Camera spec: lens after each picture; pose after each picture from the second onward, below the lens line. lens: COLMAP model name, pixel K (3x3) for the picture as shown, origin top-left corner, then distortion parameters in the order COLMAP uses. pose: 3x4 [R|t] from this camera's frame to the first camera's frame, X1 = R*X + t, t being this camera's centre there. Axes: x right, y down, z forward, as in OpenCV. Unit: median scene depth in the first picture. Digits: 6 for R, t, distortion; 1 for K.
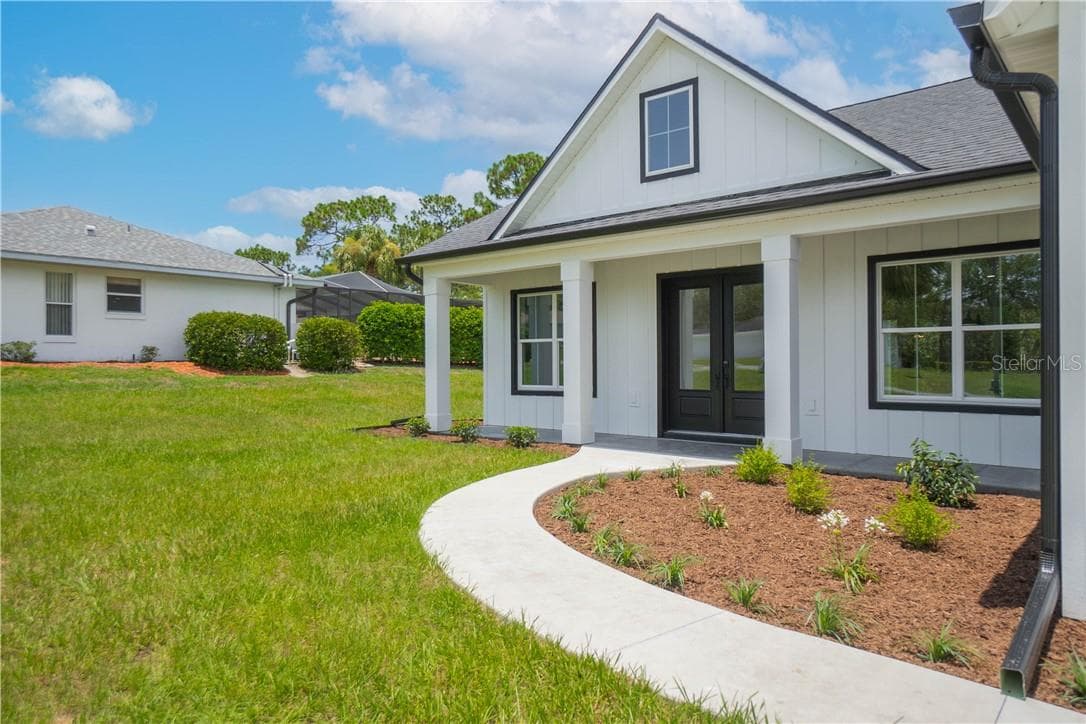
lens RADIAL K [[722.9, 0, 543.0], [0, 722.9, 362.0], [0, 0, 1]] dist [-0.000395, 0.000731]
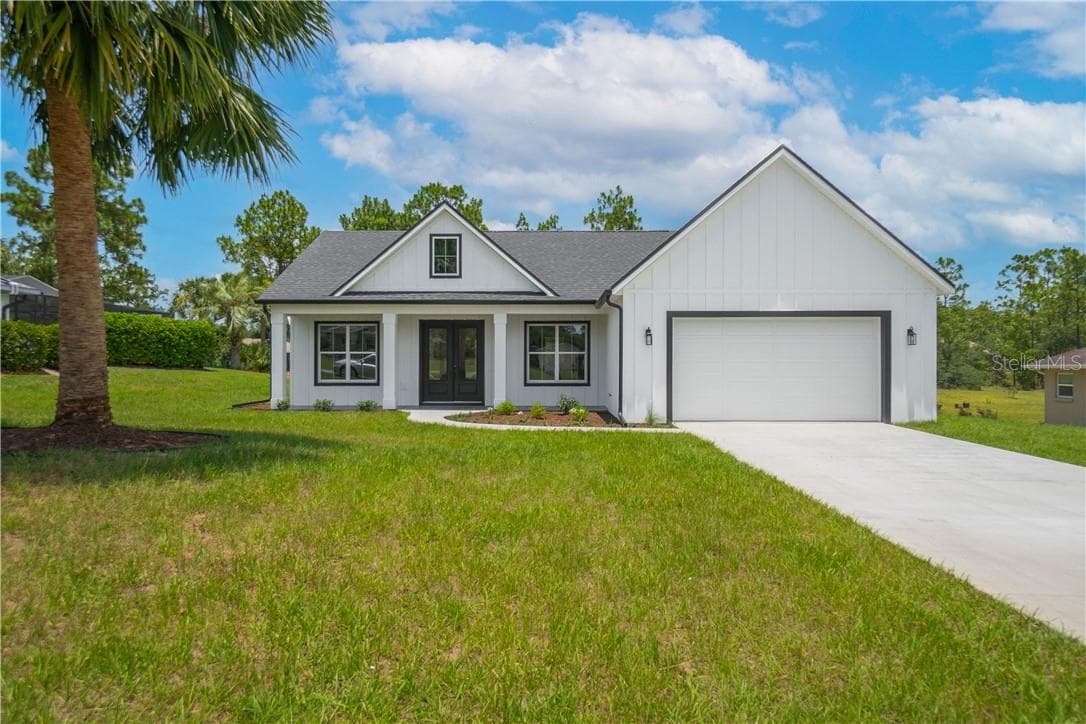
lens RADIAL K [[722.9, 0, 543.0], [0, 722.9, 362.0], [0, 0, 1]] dist [-0.000395, 0.000731]
pose [[0.771043, 0.003219, 0.636775, -0.452849], [-0.006606, 0.999974, 0.002944, -0.010753], [-0.636749, -0.006476, 0.771044, -0.378862]]
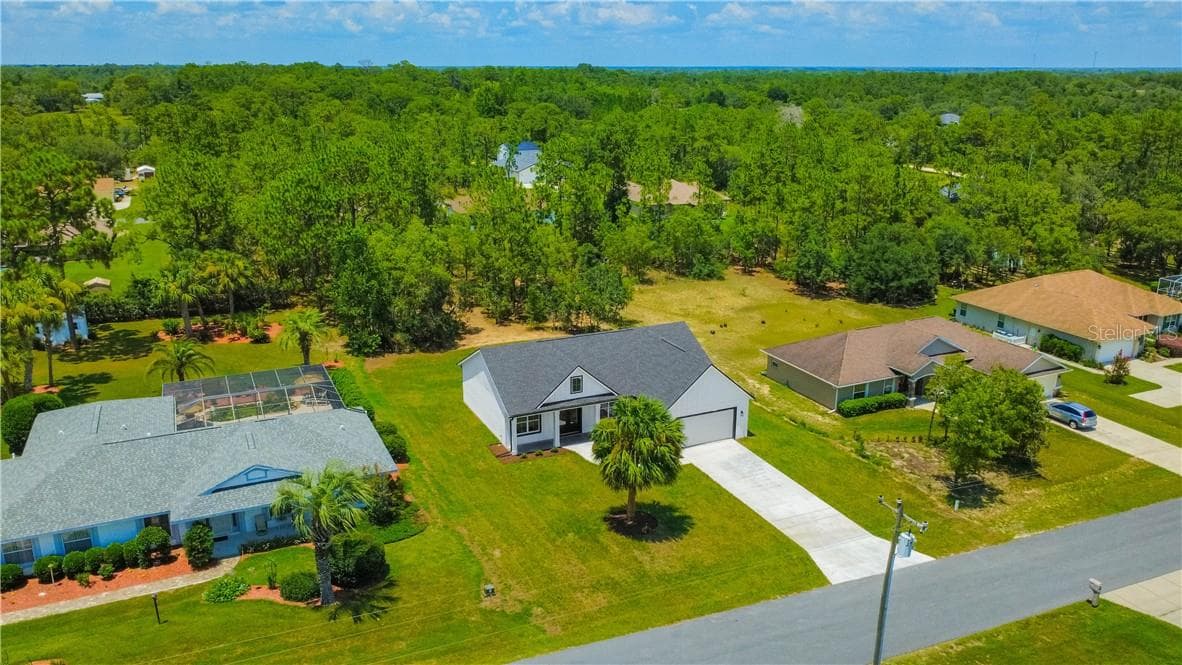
lens RADIAL K [[888.1, 0, 591.0], [0, 888.1, 332.5], [0, 0, 1]] dist [0.000883, 0.002223]
pose [[0.420159, -0.261476, 0.868963, -2.499782], [-0.006095, 0.956753, 0.290839, -1.217078], [-0.907430, -0.127495, 0.400395, -0.755960]]
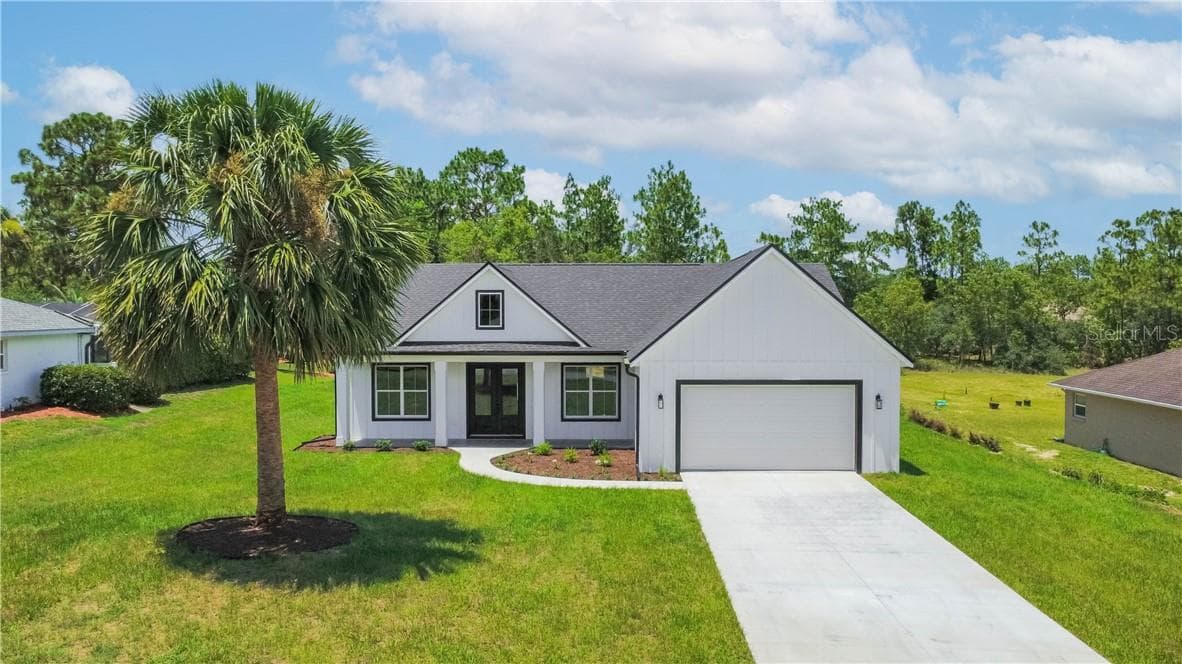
lens RADIAL K [[874.5, 0, 591.0], [0, 874.5, 332.0], [0, 0, 1]] dist [-0.000625, -0.003984]
pose [[0.777873, -0.018421, 0.628151, -0.654095], [-0.004489, 0.999382, 0.034867, -0.168874], [-0.628405, -0.029942, 0.777310, -0.679039]]
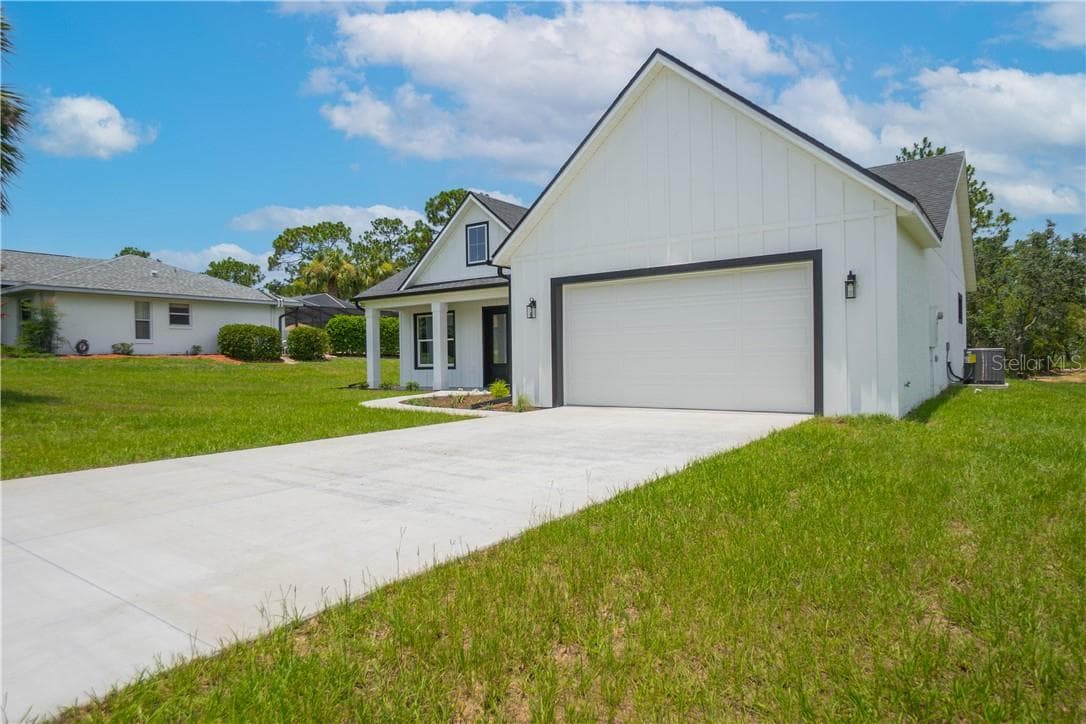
lens RADIAL K [[665.1, 0, 543.0], [0, 665.1, 362.0], [0, 0, 1]] dist [0.039524, 0.000553]
pose [[0.997122, -0.011186, 0.074985, 0.105056], [0.010646, 0.999914, 0.007603, 0.010385], [-0.075064, -0.006783, 0.997156, -0.491025]]
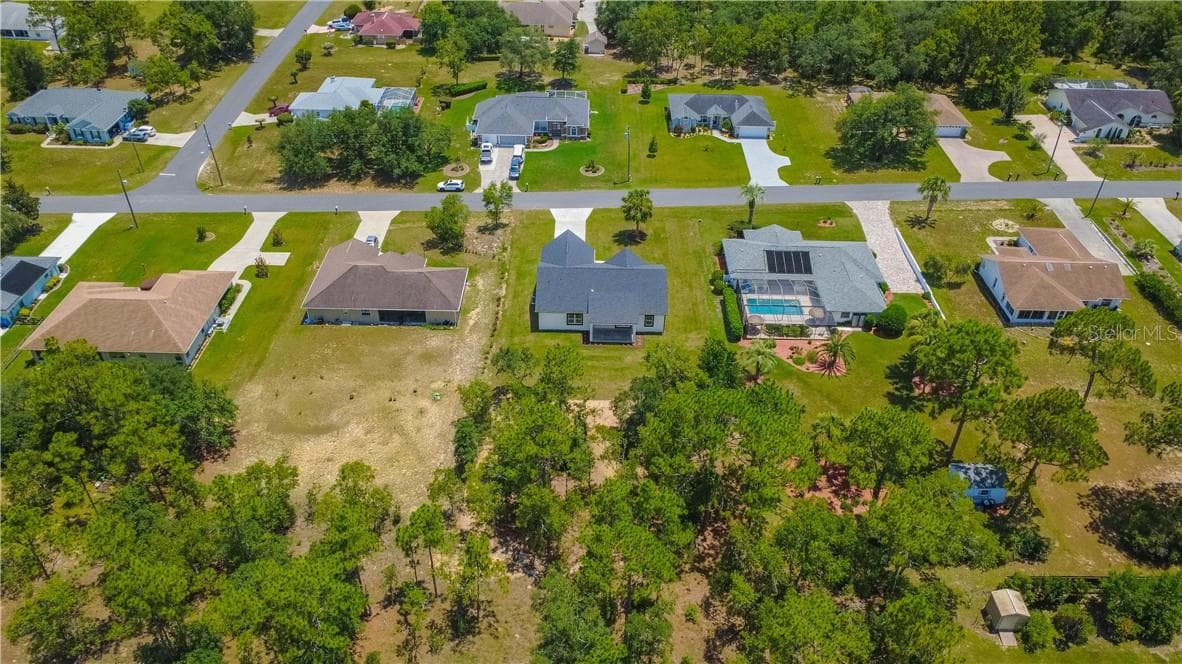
lens RADIAL K [[863.0, 0, 591.0], [0, 863.0, 332.0], [0, 0, 1]] dist [0.005261, 0.000333]
pose [[-0.767690, 0.366307, -0.525805, 3.546757], [-0.015948, 0.809343, 0.587120, -3.200317], [0.640623, 0.459111, -0.615483, 4.195099]]
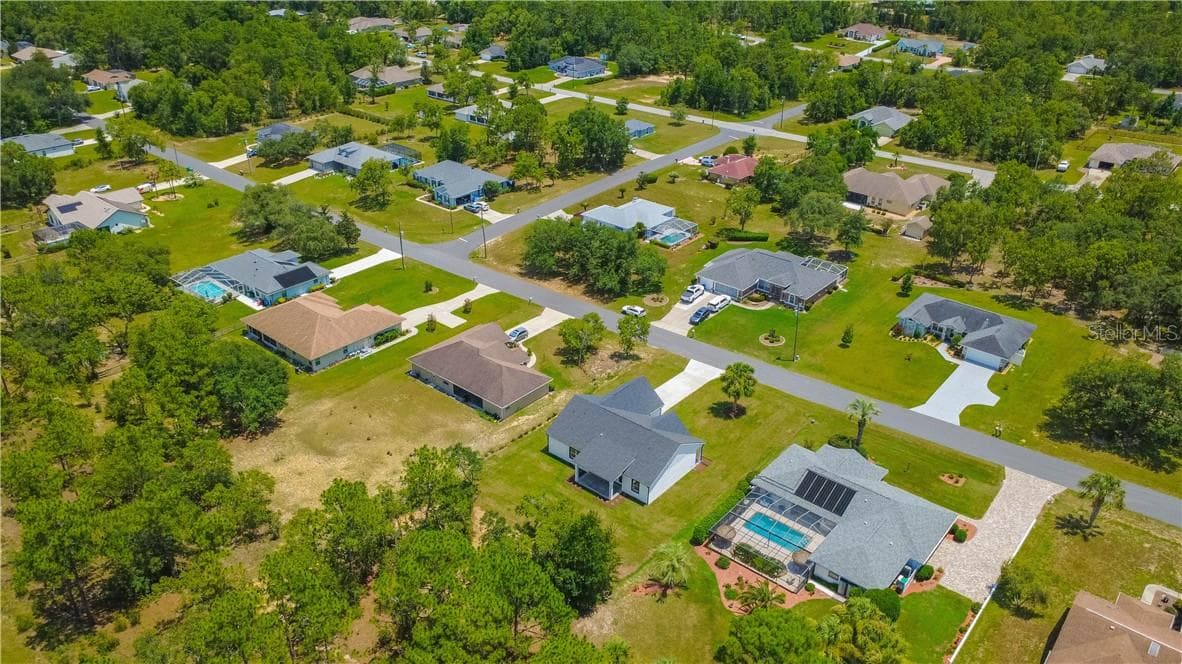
lens RADIAL K [[863.0, 0, 591.0], [0, 863.0, 332.0], [0, 0, 1]] dist [0.005261, 0.000333]
pose [[-0.999822, -0.014180, -0.012428, 0.677910], [-0.018314, 0.887162, 0.461094, -3.219265], [0.004487, 0.461240, -0.887264, 5.160797]]
